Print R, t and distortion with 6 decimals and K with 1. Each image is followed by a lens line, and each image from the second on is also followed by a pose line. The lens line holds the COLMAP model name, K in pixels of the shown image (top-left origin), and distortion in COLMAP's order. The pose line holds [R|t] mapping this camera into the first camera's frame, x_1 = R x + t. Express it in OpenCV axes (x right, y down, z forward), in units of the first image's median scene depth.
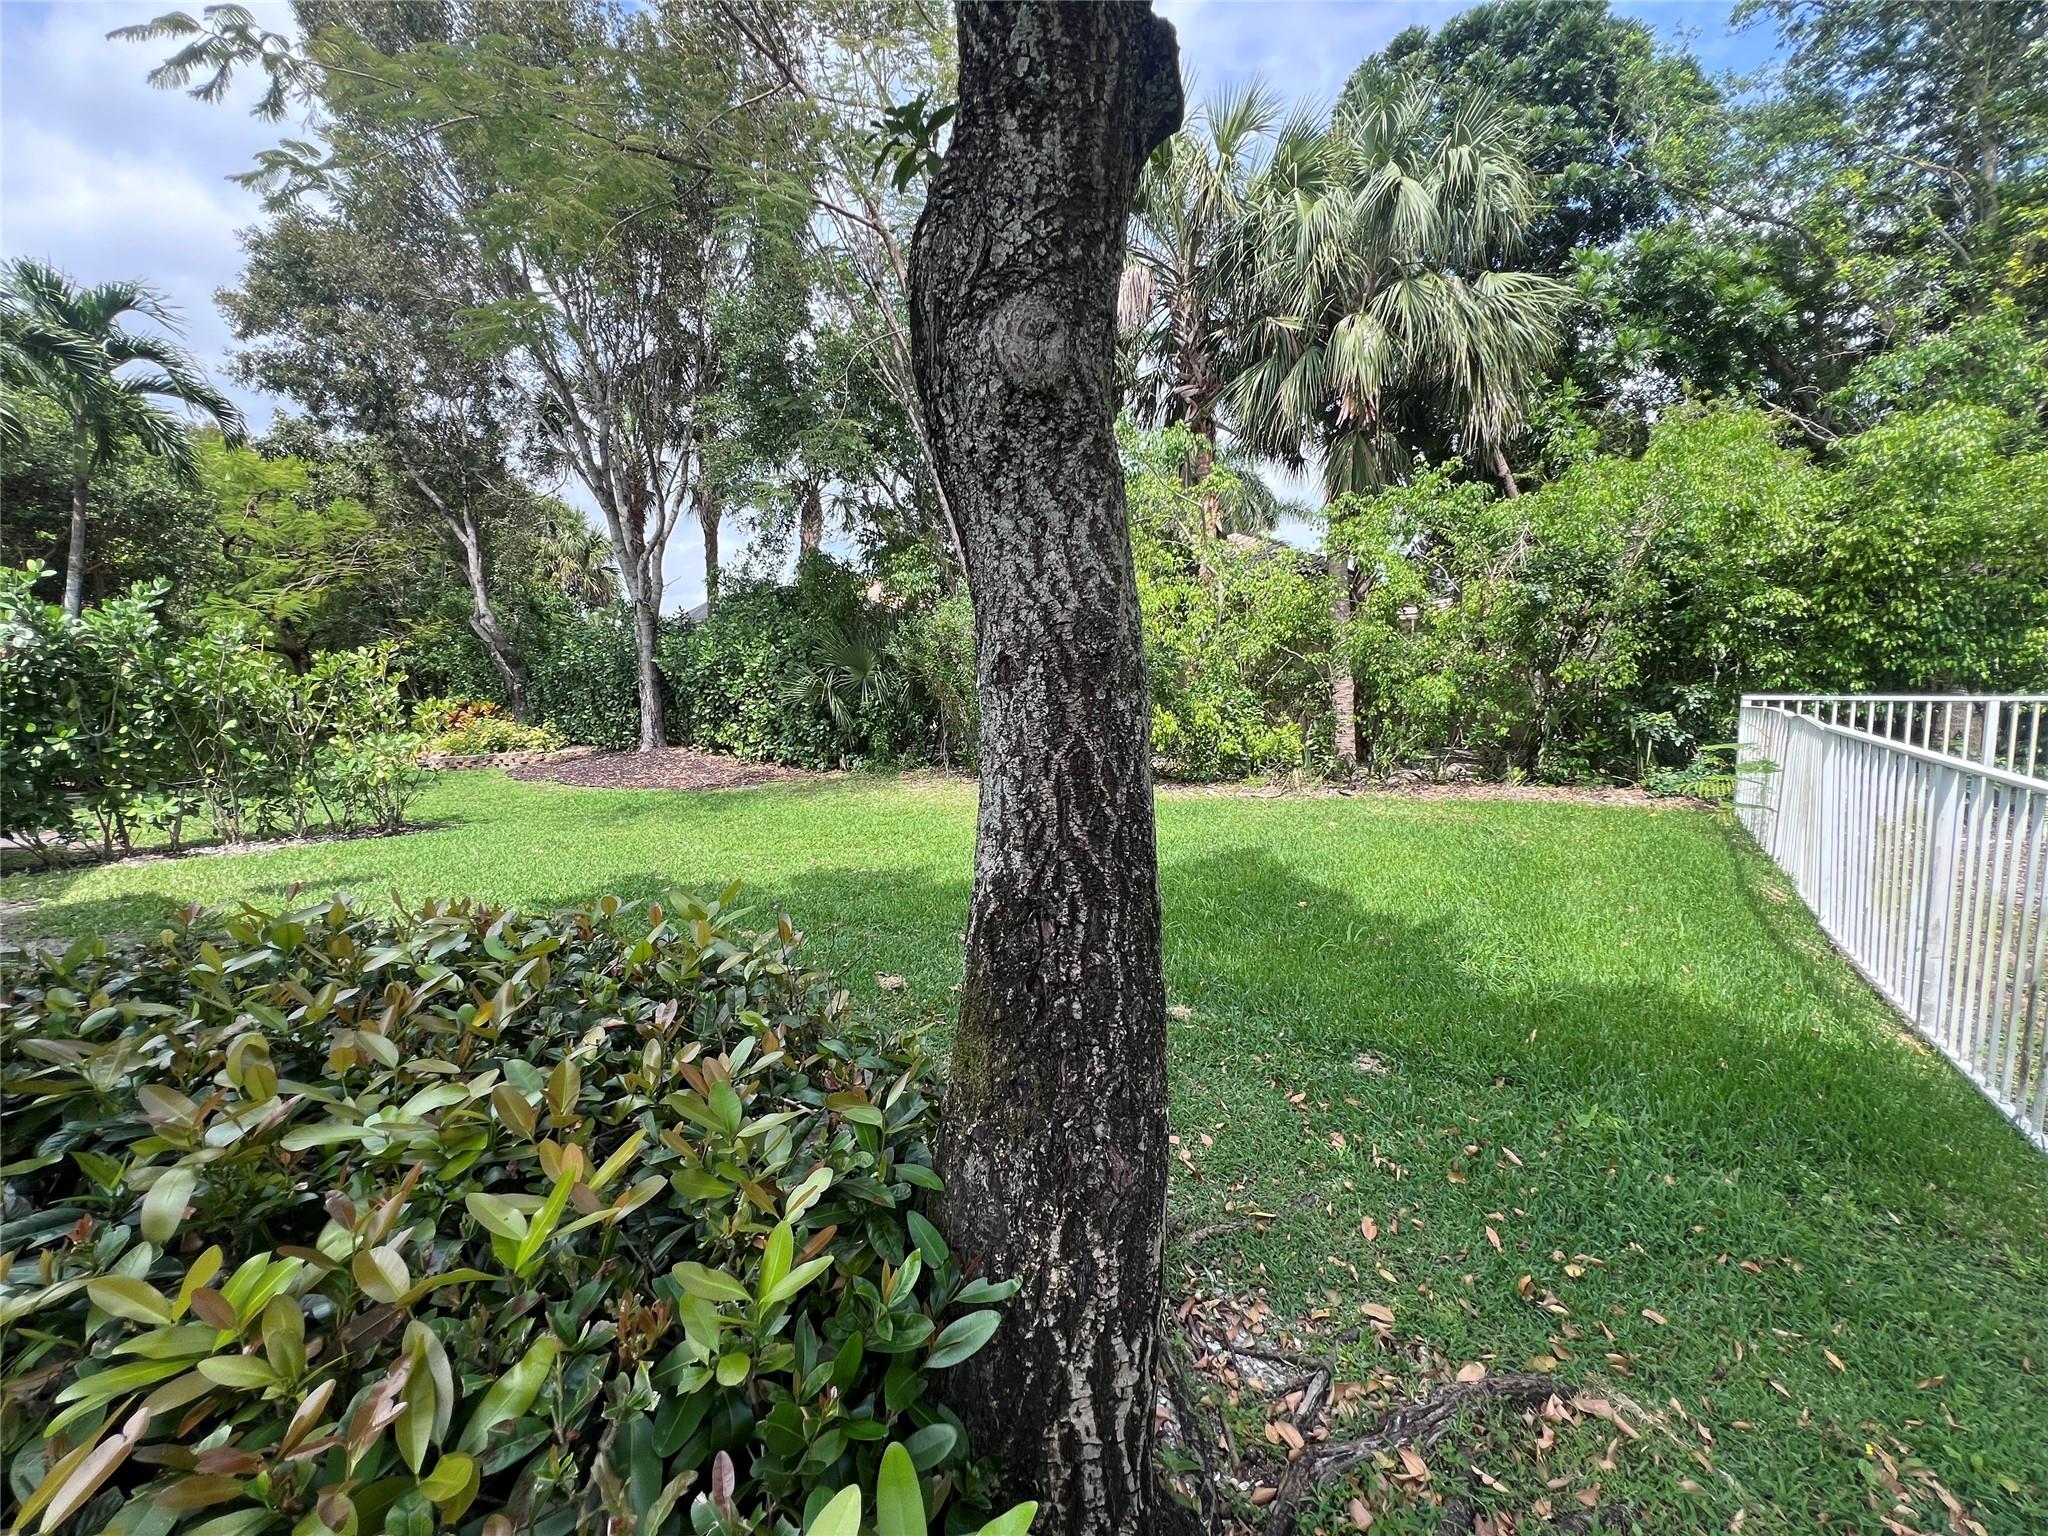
lens RADIAL K [[821.1, 0, 1020.5], [0, 821.1, 761.6], [0, 0, 1]] dist [-0.000273, 0.000515]
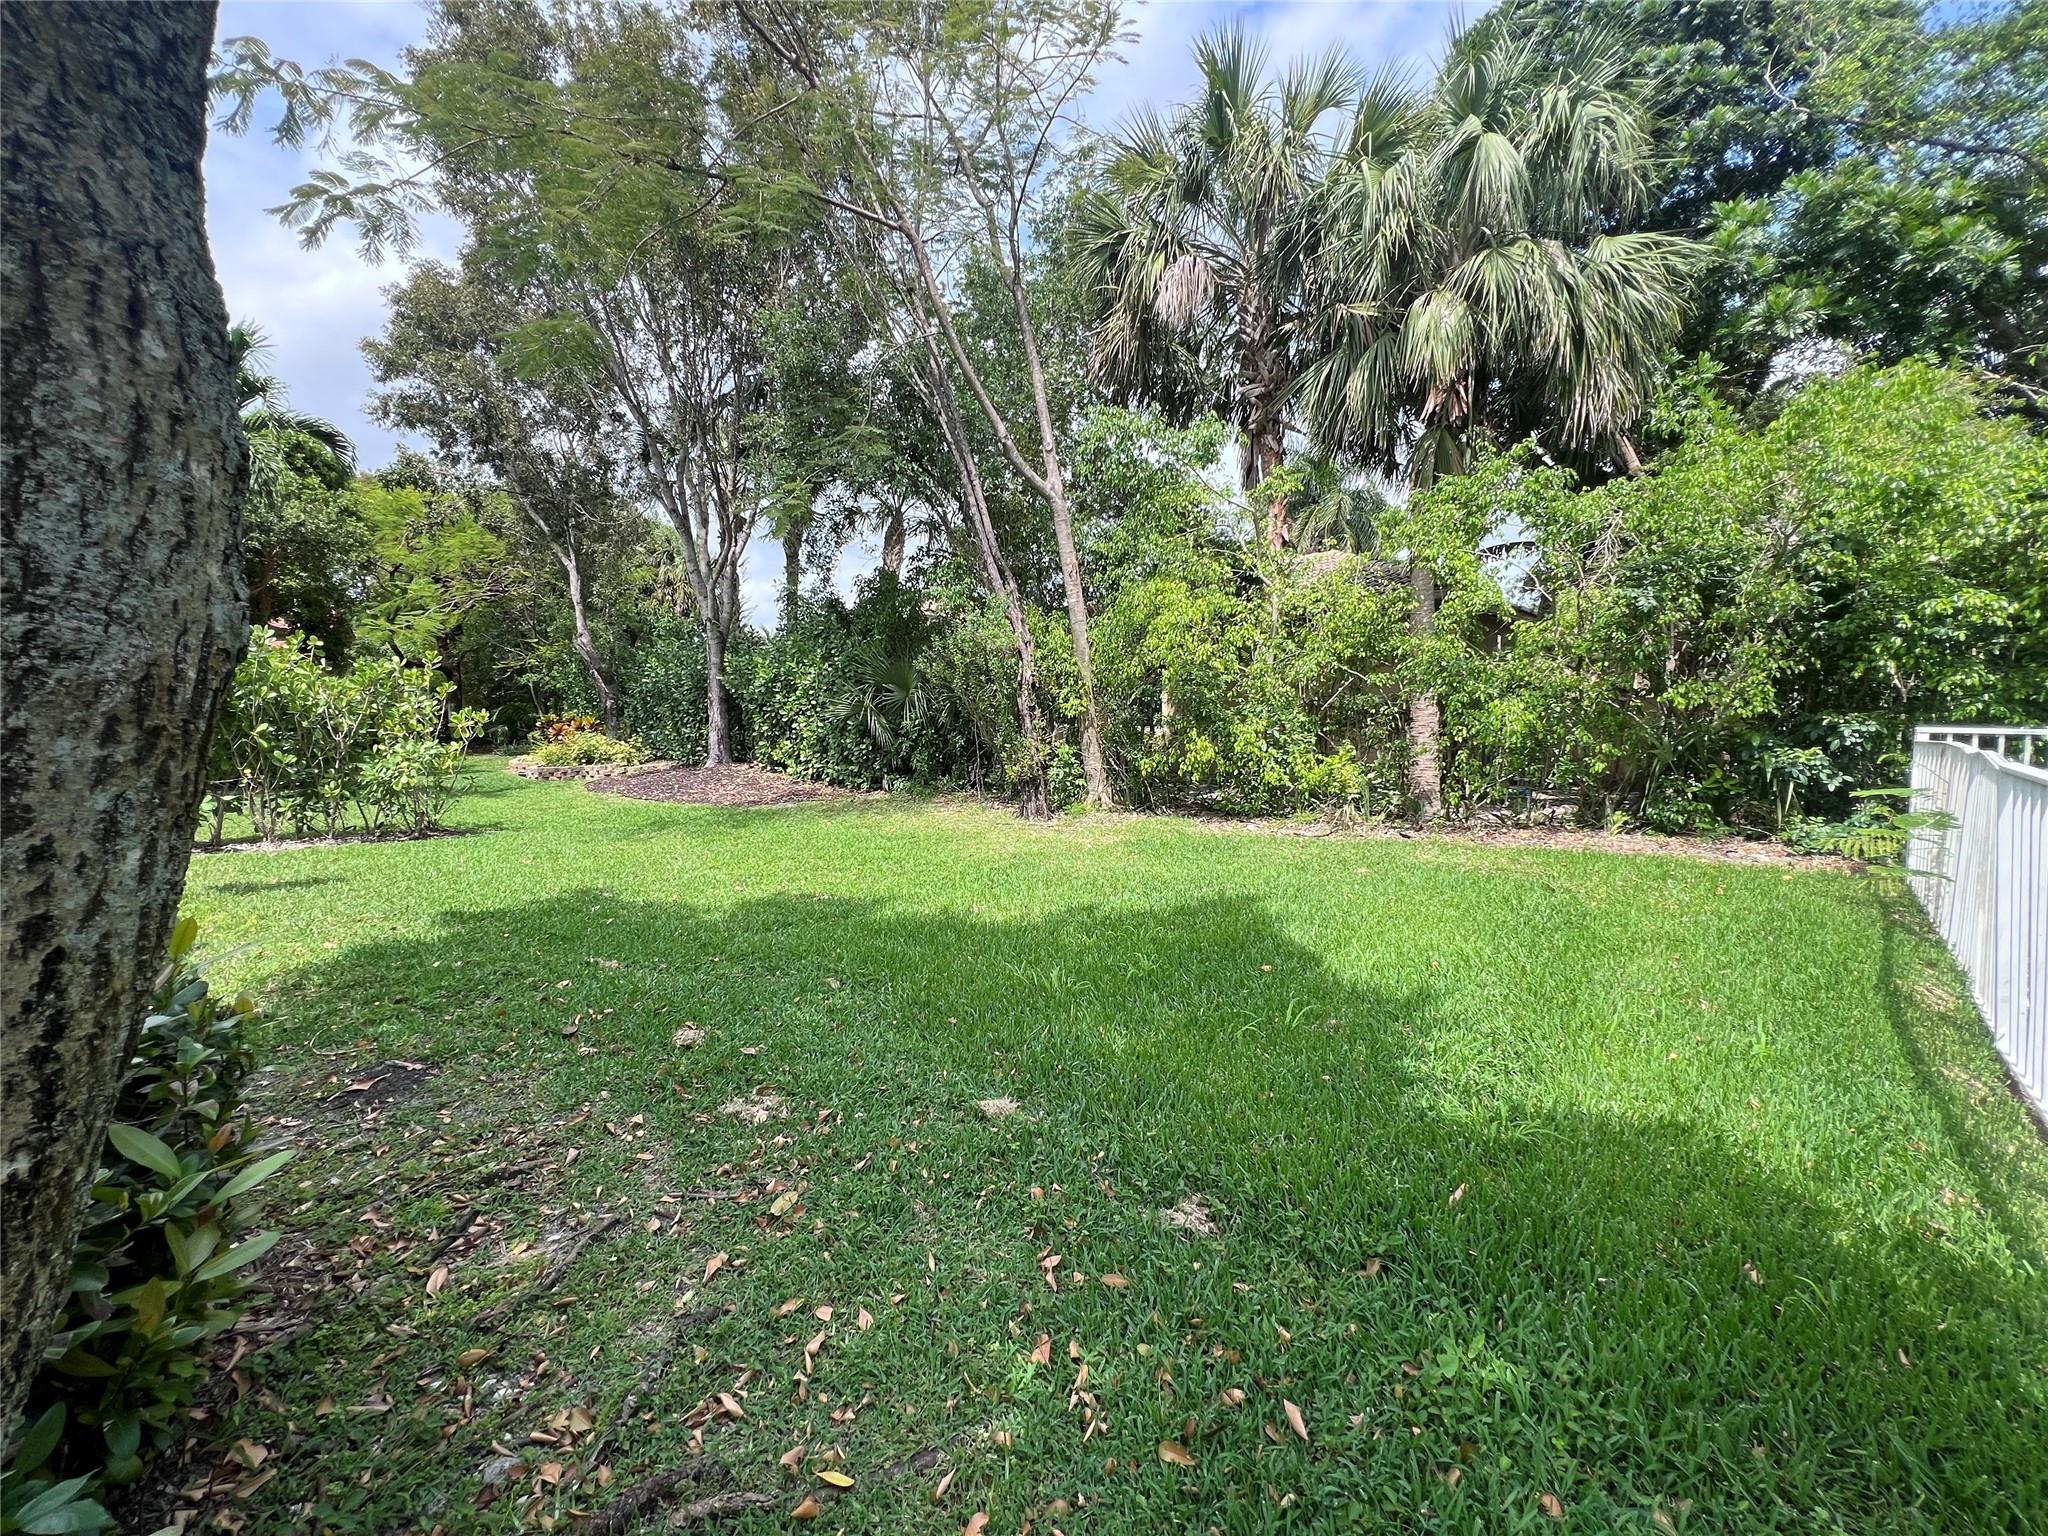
lens RADIAL K [[821.1, 0, 1018.4], [0, 821.1, 764.0], [0, 0, 1]] dist [-0.000273, 0.000515]
pose [[0.988523, 0.026093, -0.148803, 0.112345], [-0.030561, 0.999146, -0.027823, 0.000746], [0.147950, 0.032051, 0.988475, 0.079284]]
